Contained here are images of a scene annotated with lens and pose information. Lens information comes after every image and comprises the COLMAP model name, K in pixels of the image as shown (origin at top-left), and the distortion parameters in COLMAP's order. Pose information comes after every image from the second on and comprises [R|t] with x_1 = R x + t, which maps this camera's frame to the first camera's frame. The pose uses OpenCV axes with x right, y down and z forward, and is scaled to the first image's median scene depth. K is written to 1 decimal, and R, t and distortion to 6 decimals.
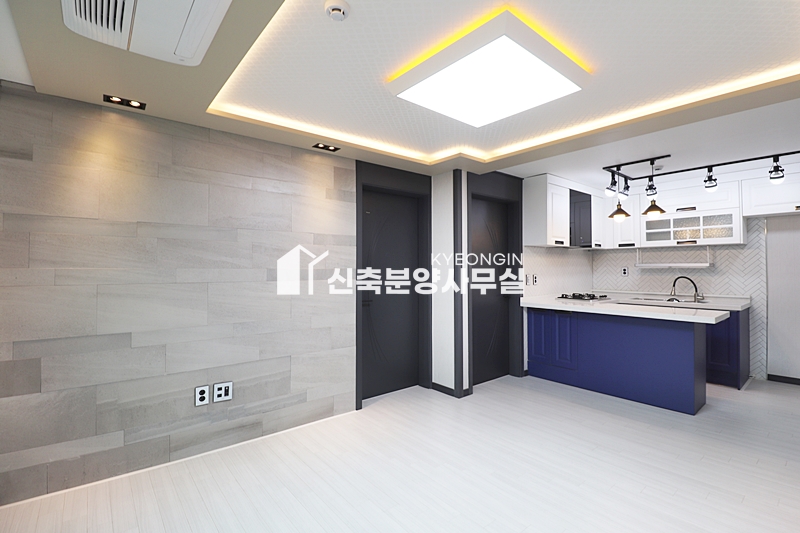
lens RADIAL K [[372.6, 0, 406.5], [0, 372.6, 258.3], [0, 0, 1]] dist [0.000302, -0.013807]
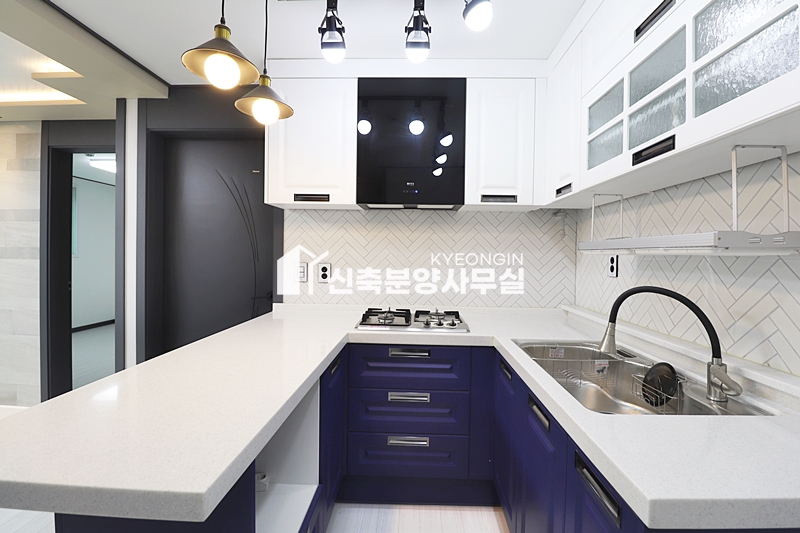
lens RADIAL K [[370.9, 0, 416.4], [0, 370.9, 259.3], [0, 0, 1]] dist [-0.001187, -0.011807]
pose [[0.745924, 0.023205, -0.665627, 1.080453], [0.002766, 0.999276, 0.037936, 0.025504], [0.666026, -0.030139, 0.745320, 0.948227]]
